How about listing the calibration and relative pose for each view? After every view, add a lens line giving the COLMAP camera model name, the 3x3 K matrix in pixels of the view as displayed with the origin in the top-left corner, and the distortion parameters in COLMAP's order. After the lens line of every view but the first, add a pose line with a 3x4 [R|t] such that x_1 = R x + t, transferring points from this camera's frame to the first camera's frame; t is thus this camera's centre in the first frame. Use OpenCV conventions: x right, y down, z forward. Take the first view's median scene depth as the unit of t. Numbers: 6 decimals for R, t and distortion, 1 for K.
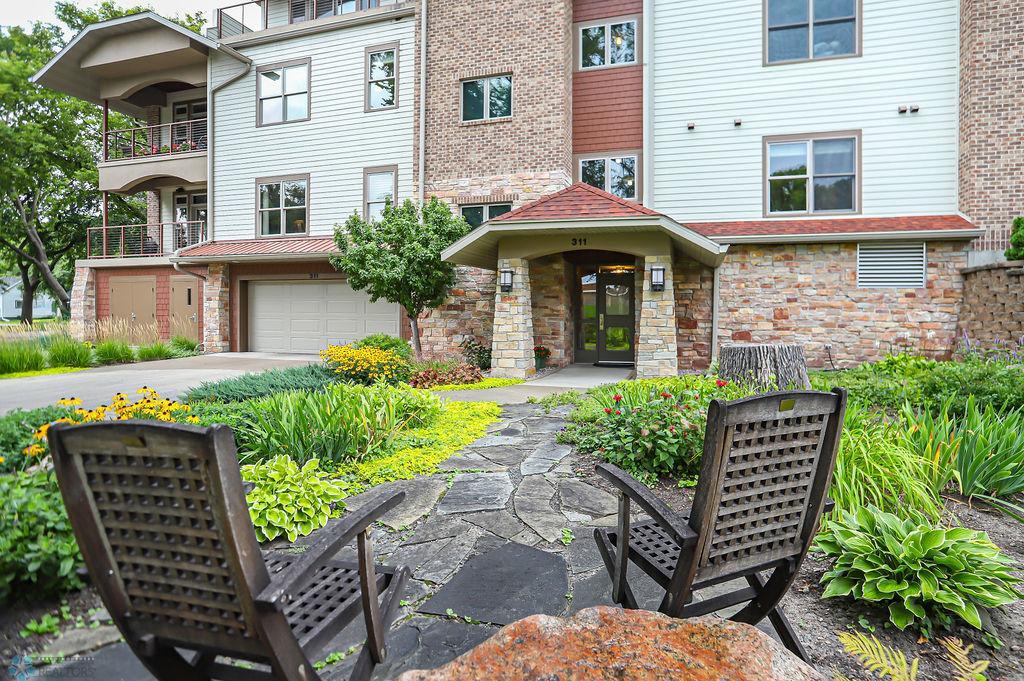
lens RADIAL K [[501.3, 0, 547.1], [0, 501.3, 318.7], [0, 0, 1]] dist [-0.062228, 0.032414]
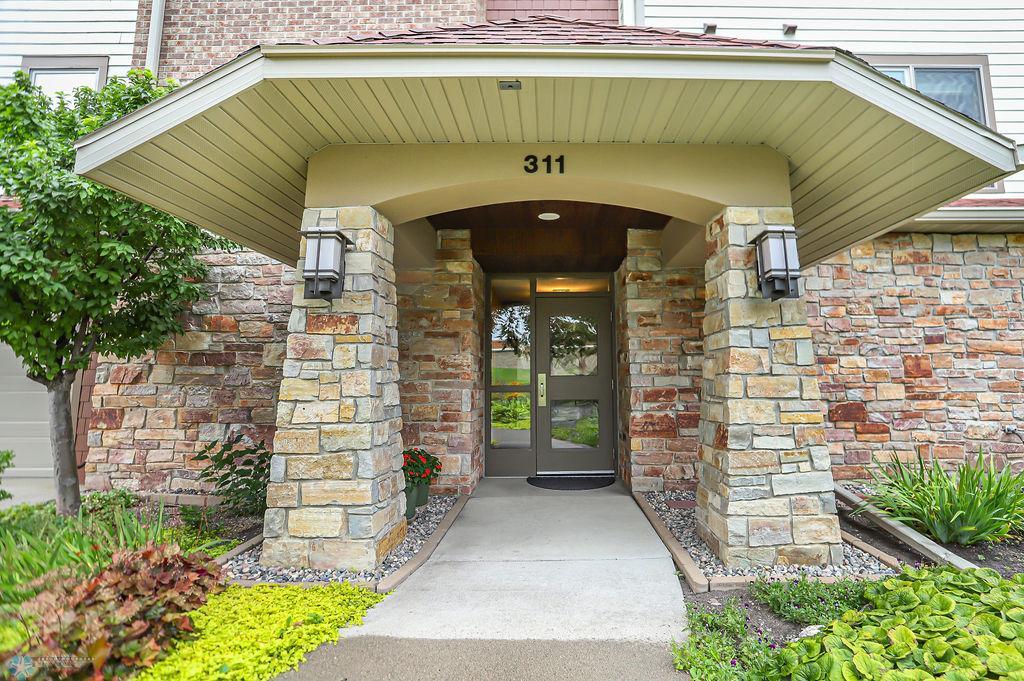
lens RADIAL K [[501.3, 0, 547.1], [0, 501.3, 318.7], [0, 0, 1]] dist [-0.062228, 0.032414]
pose [[0.961174, 0.025600, 0.274754, -0.027512], [0.012014, 0.990861, -0.134351, 0.003998], [-0.275683, 0.132436, 0.952082, 0.619944]]
